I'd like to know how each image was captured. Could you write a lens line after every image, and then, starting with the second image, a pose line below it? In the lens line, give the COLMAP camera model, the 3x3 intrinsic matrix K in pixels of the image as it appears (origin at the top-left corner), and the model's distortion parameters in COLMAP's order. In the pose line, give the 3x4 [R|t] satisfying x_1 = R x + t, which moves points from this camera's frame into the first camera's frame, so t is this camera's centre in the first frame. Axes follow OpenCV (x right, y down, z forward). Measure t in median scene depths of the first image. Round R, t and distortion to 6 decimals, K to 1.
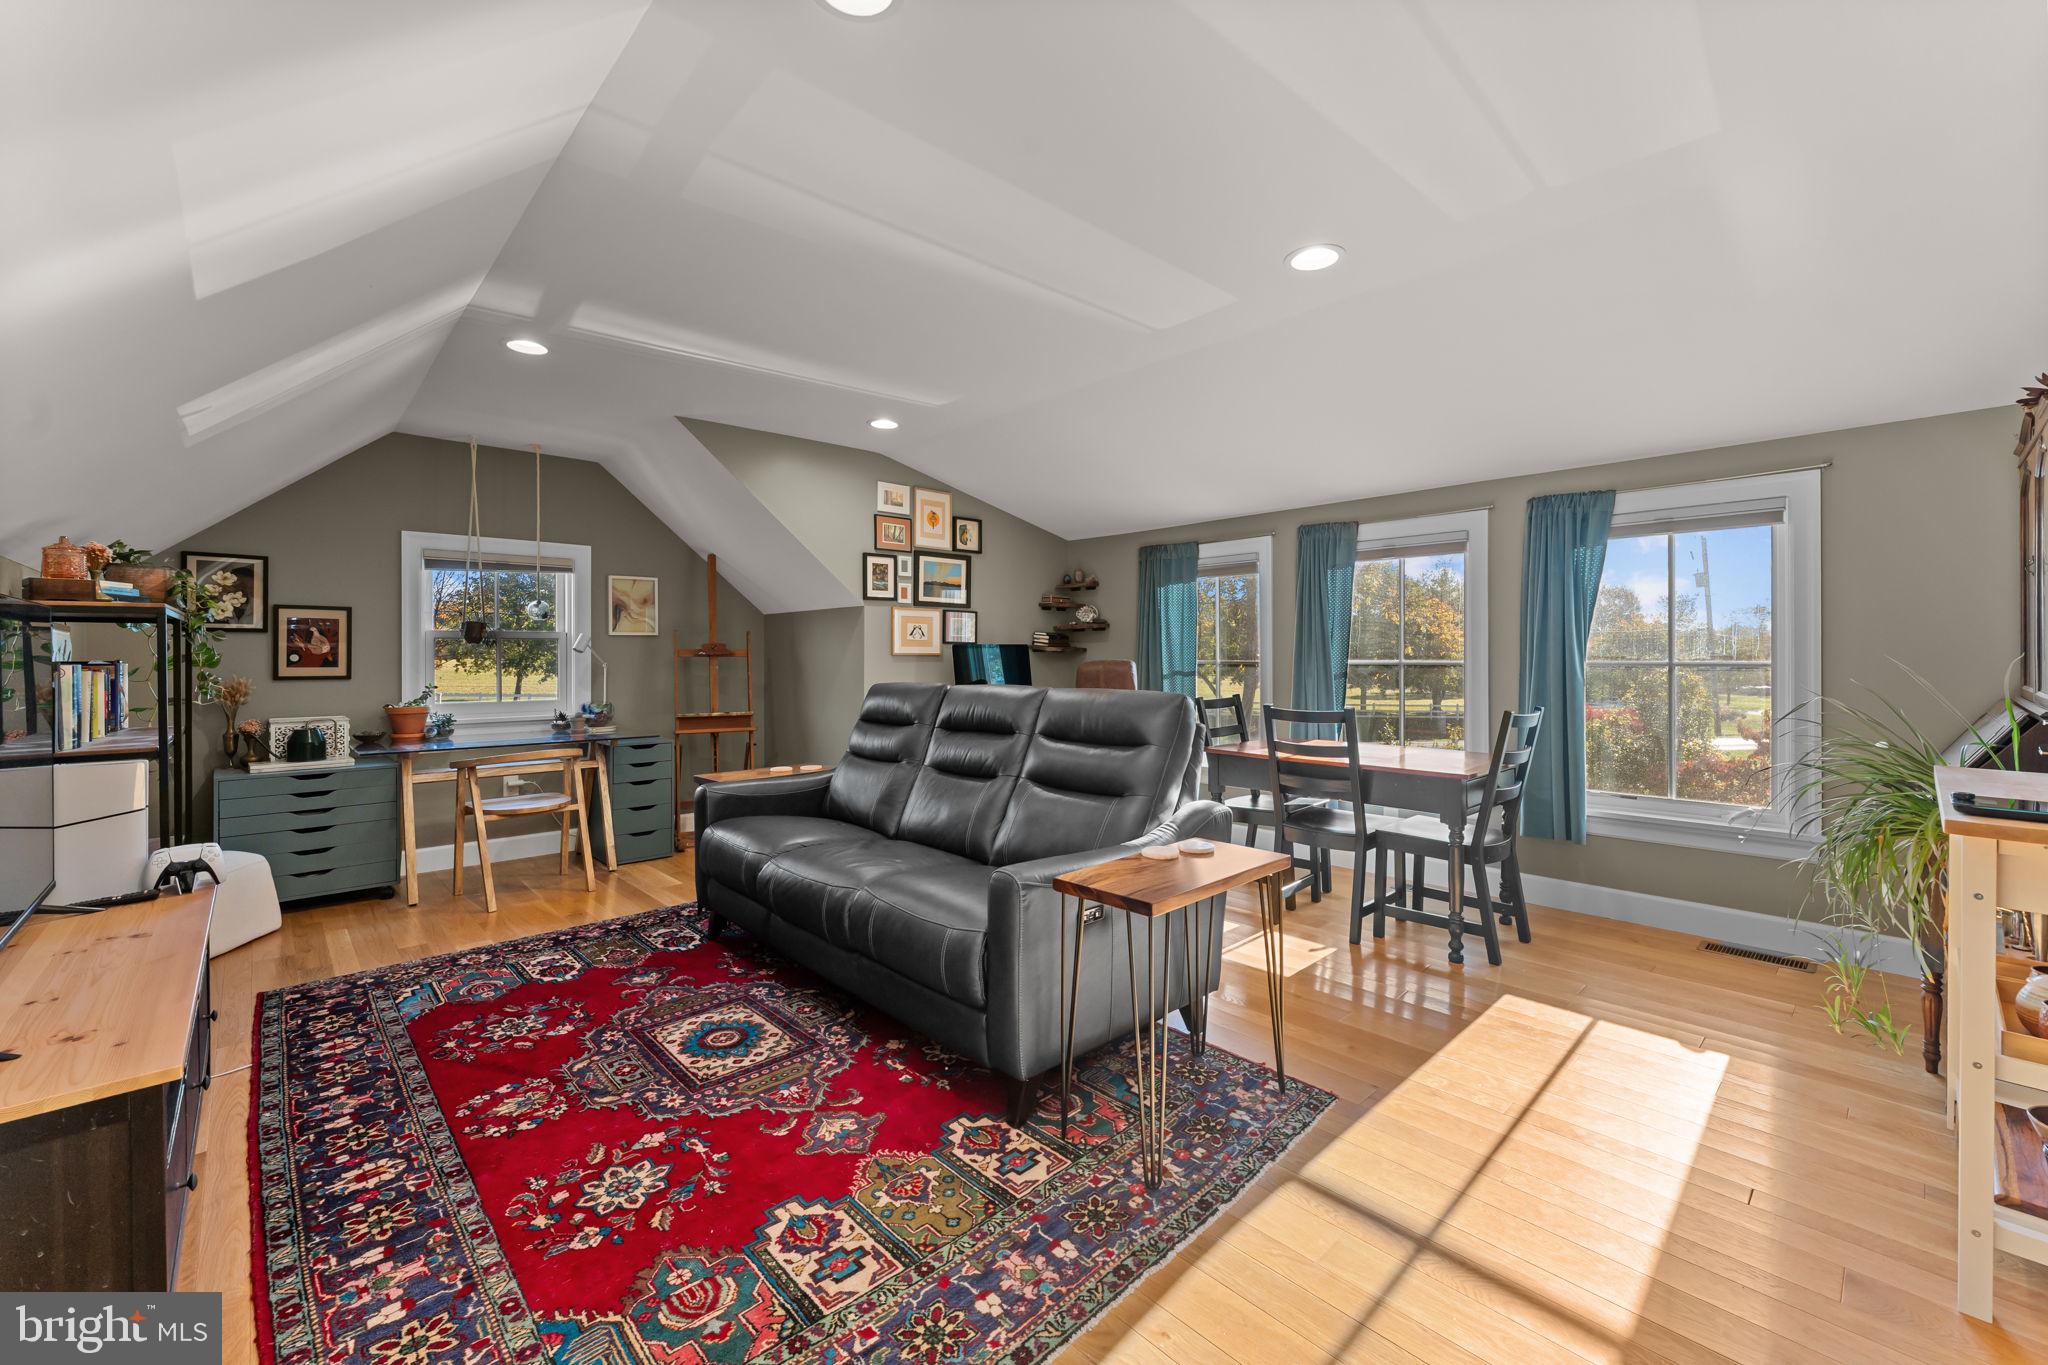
lens RADIAL K [[822.2, 0, 1011.3], [0, 822.2, 658.0], [0, 0, 1]] dist [0.002259, -0.000573]
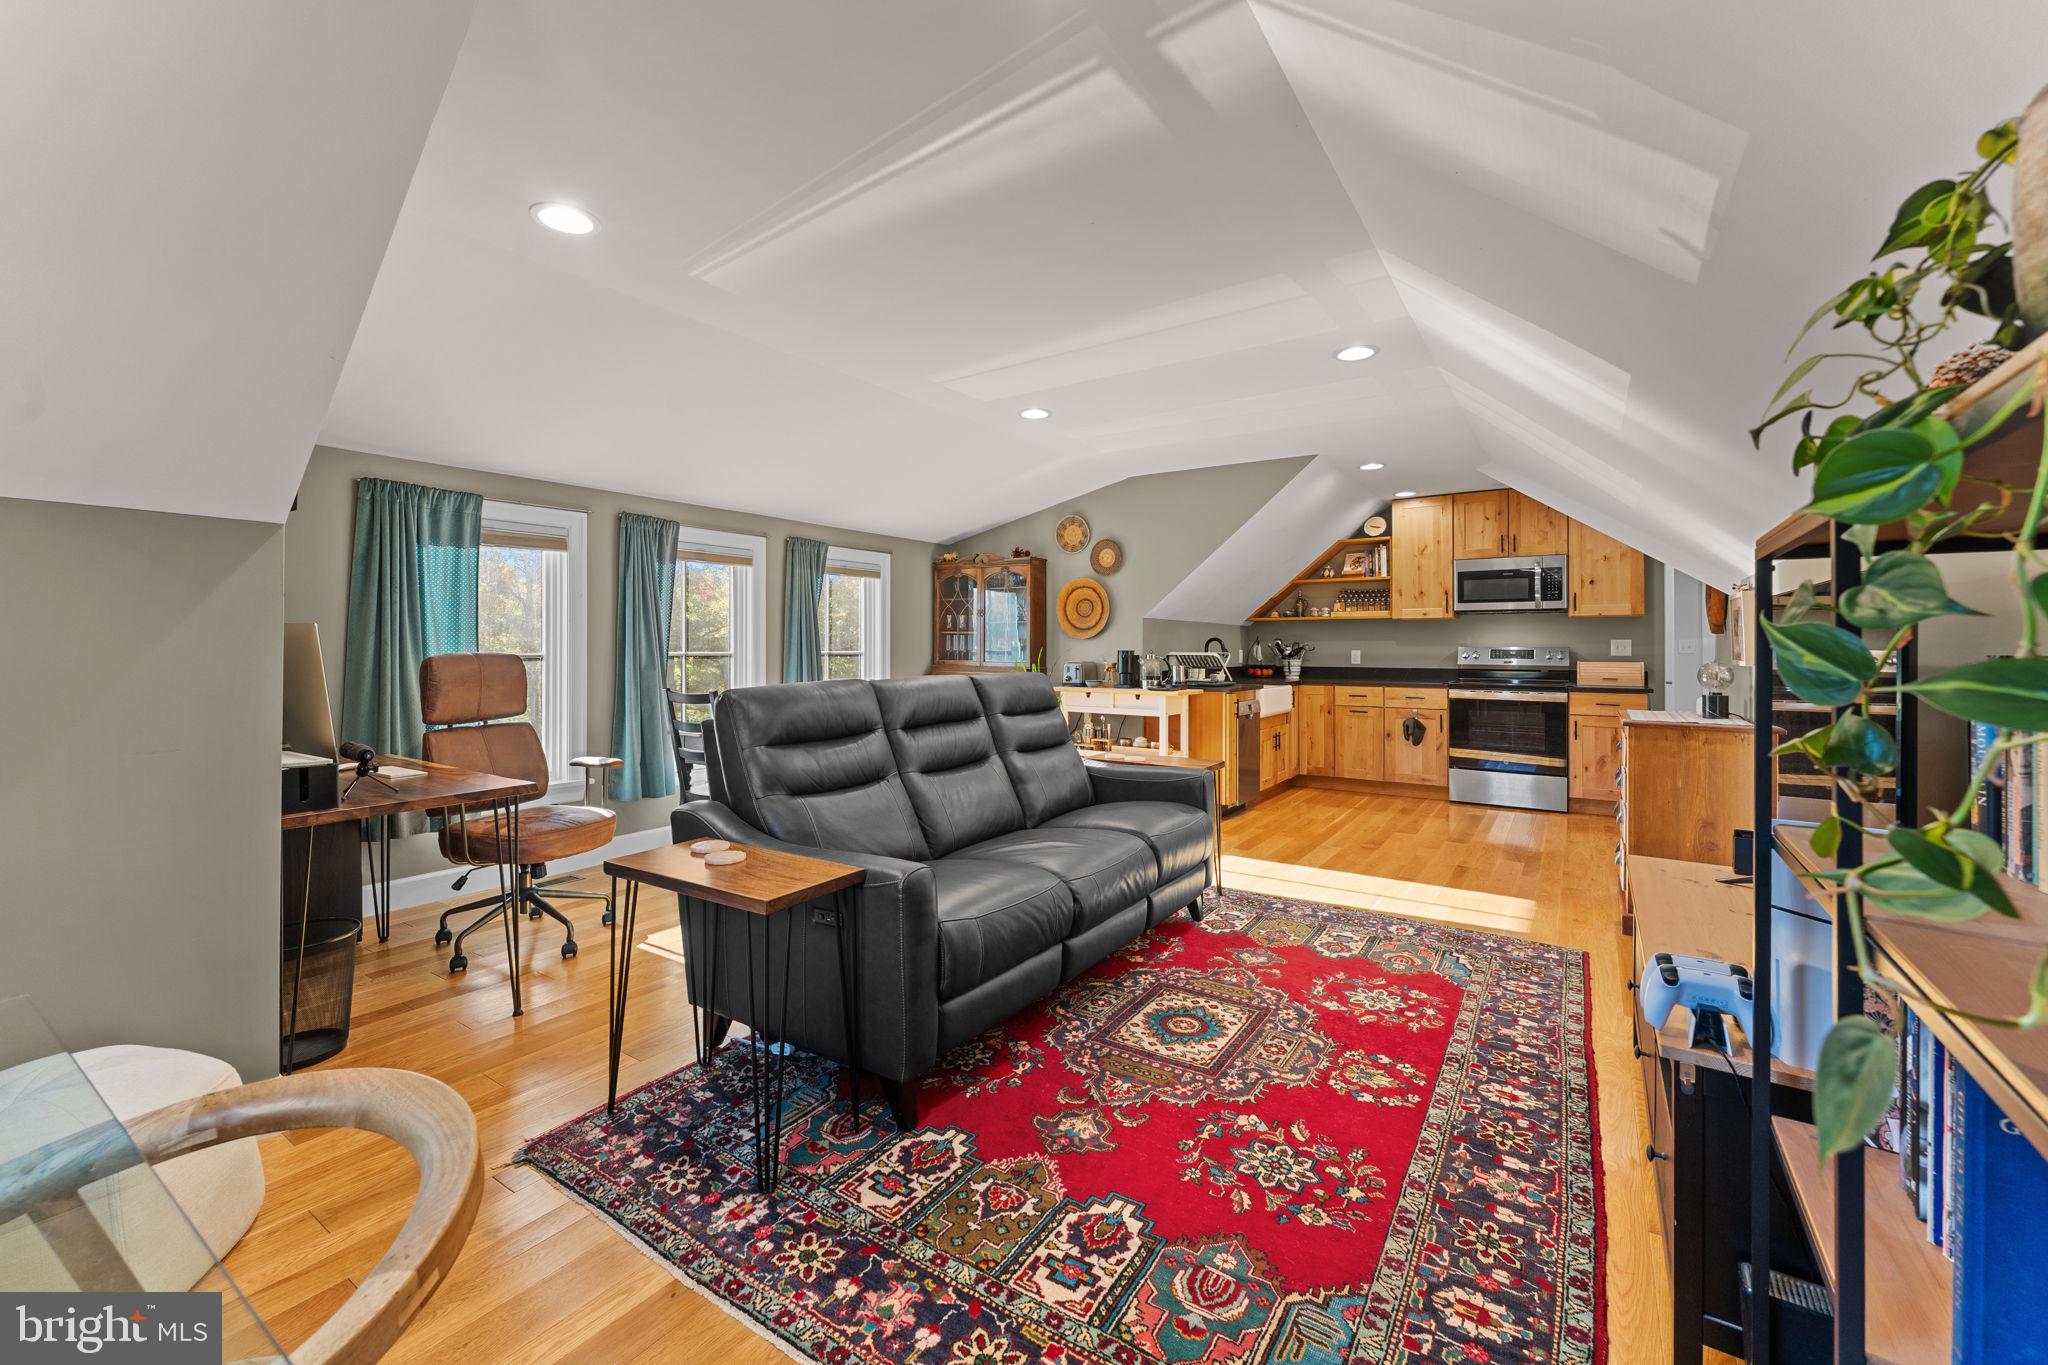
lens RADIAL K [[822.2, 0, 1026.2], [0, 822.2, 640.2], [0, 0, 1]] dist [0.002259, -0.000573]
pose [[-0.230107, 0.008964, 0.973124, -1.477646], [0.000616, 0.999959, -0.009066, -0.004062], [-0.973165, -0.001487, -0.230103, 1.621021]]
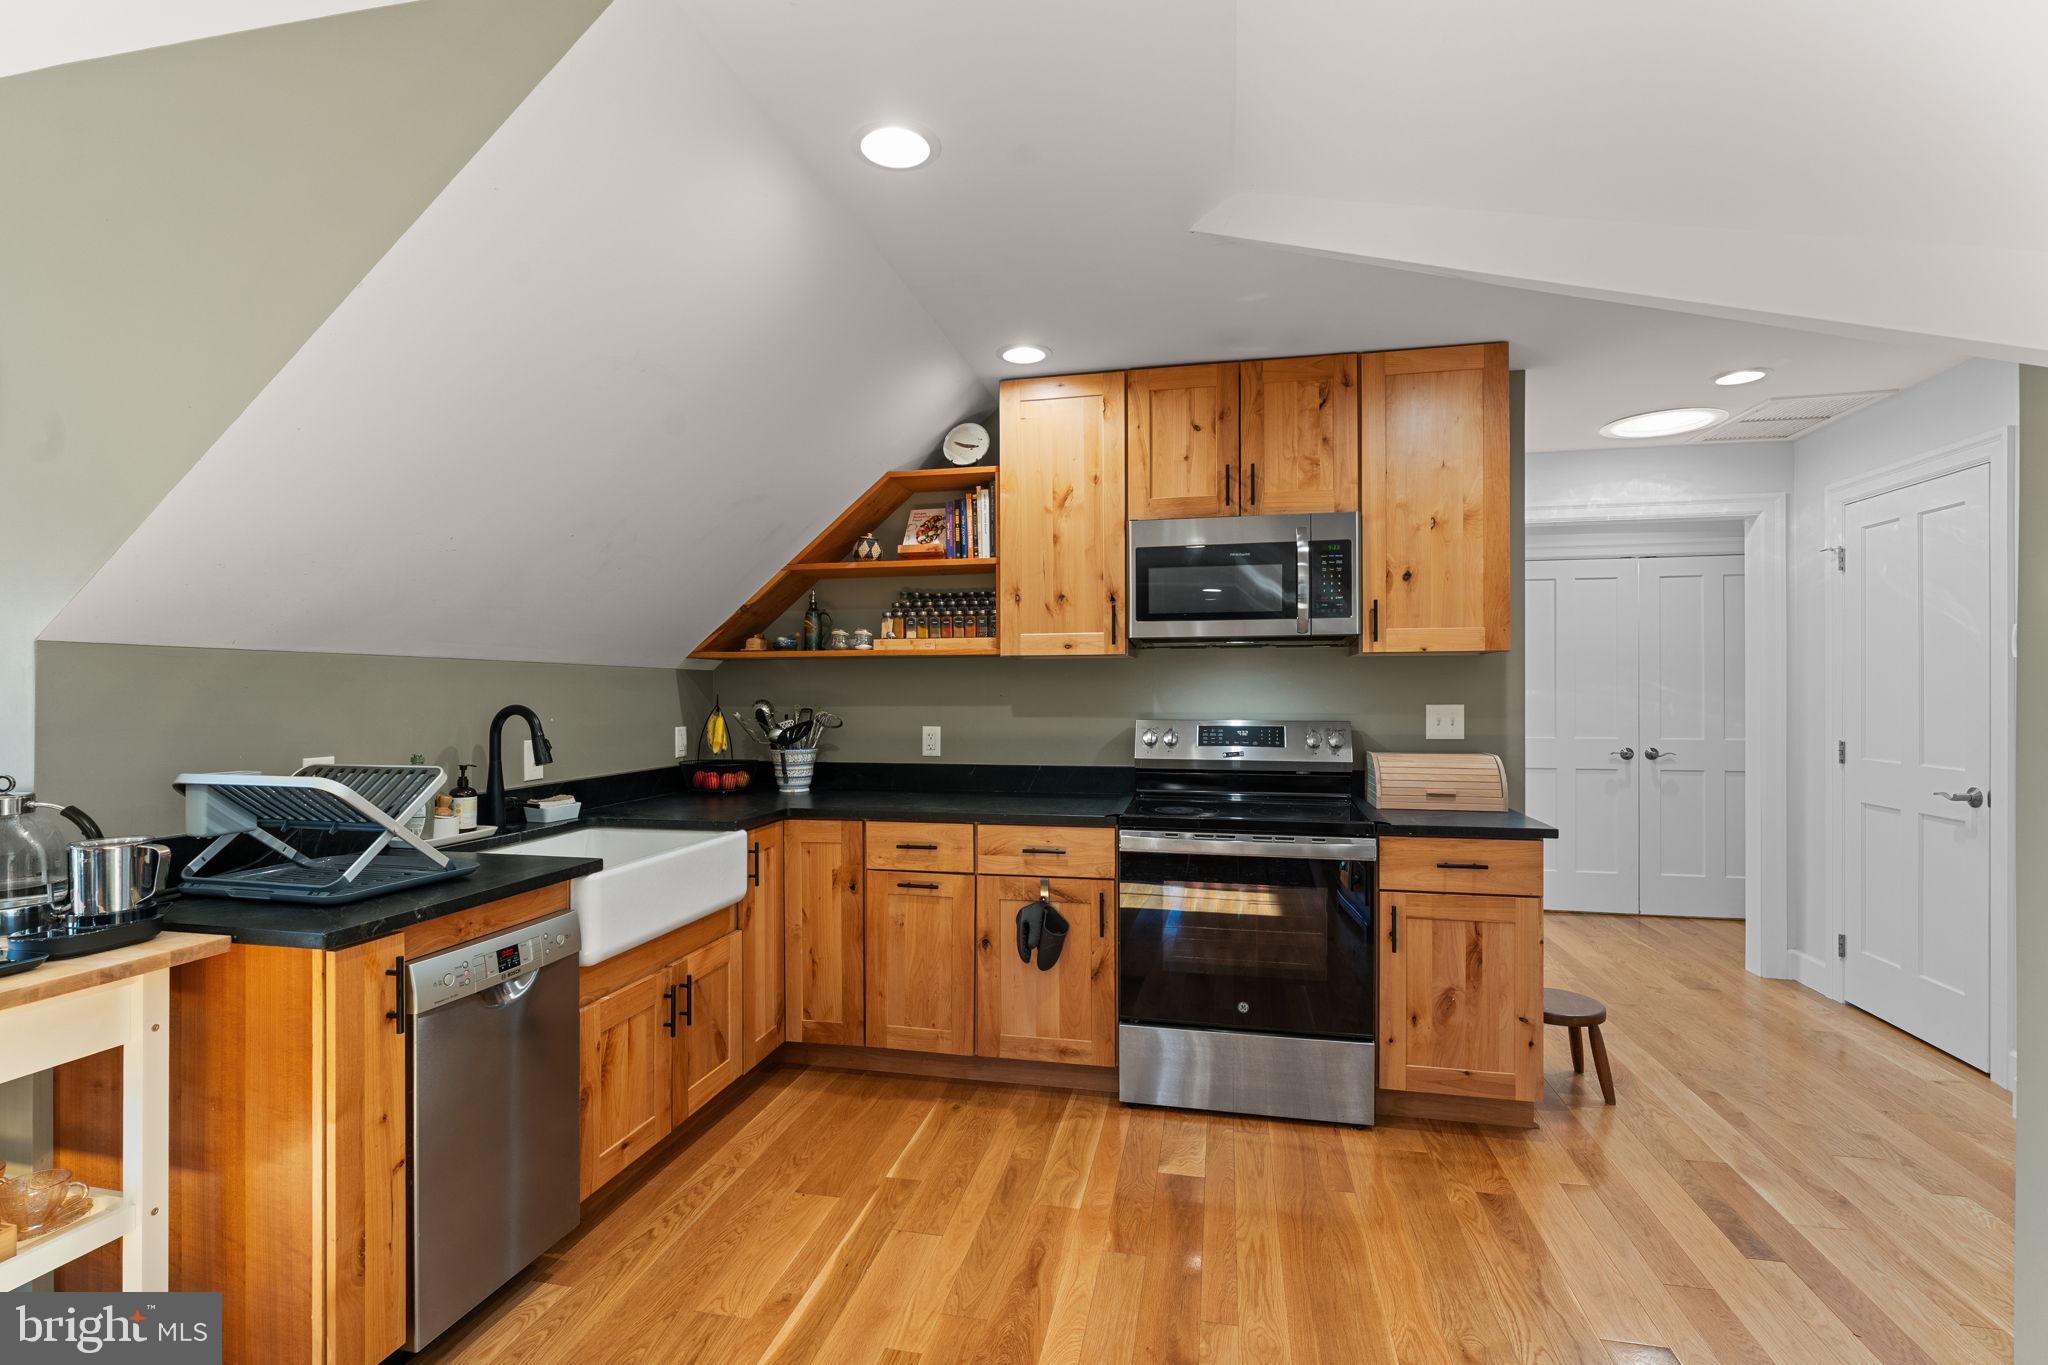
lens RADIAL K [[921.9, 0, 1022.8], [0, 921.9, 689.4], [0, 0, 1]] dist [0.000296, -0.000002]
pose [[-0.576786, 0.005277, 0.816878, -0.893910], [0.004326, 0.999985, -0.003405, -0.023630], [-0.816884, 0.001570, -0.576800, 1.130439]]
